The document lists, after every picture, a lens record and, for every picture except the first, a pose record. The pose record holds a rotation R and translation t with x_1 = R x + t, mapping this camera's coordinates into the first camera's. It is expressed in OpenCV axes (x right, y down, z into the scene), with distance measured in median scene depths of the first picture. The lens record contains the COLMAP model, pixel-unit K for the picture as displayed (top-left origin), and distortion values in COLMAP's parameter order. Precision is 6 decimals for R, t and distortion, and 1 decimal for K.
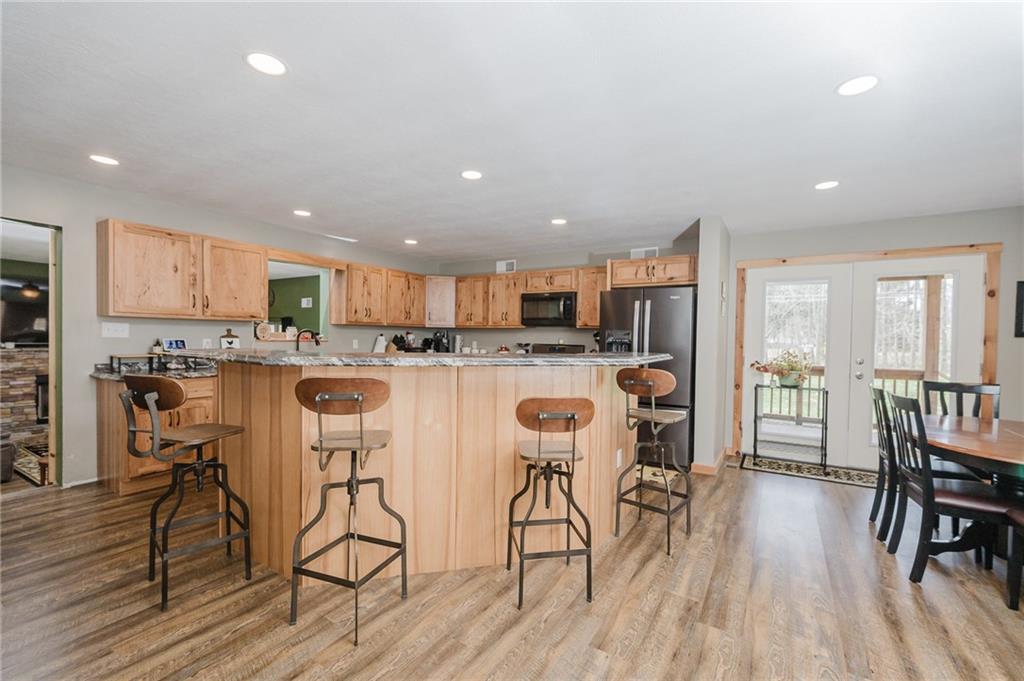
lens RADIAL K [[448.4, 0, 514.1], [0, 448.4, 338.8], [0, 0, 1]] dist [-0.007654, 0.000084]
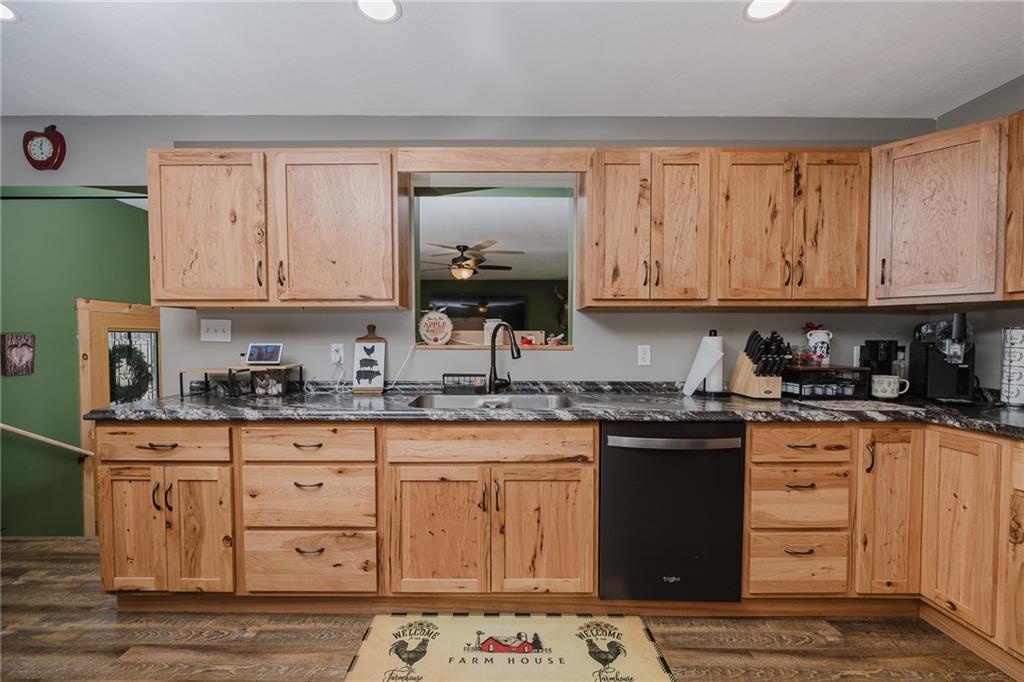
lens RADIAL K [[439.5, 0, 509.0], [0, 439.5, 347.9], [0, 0, 1]] dist [-0.003305, -0.000311]
pose [[0.535397, 0.004833, -0.844587, -0.075445], [0.000258, 0.999983, 0.005885, 0.001795], [0.844601, -0.003369, 0.535386, 0.671351]]
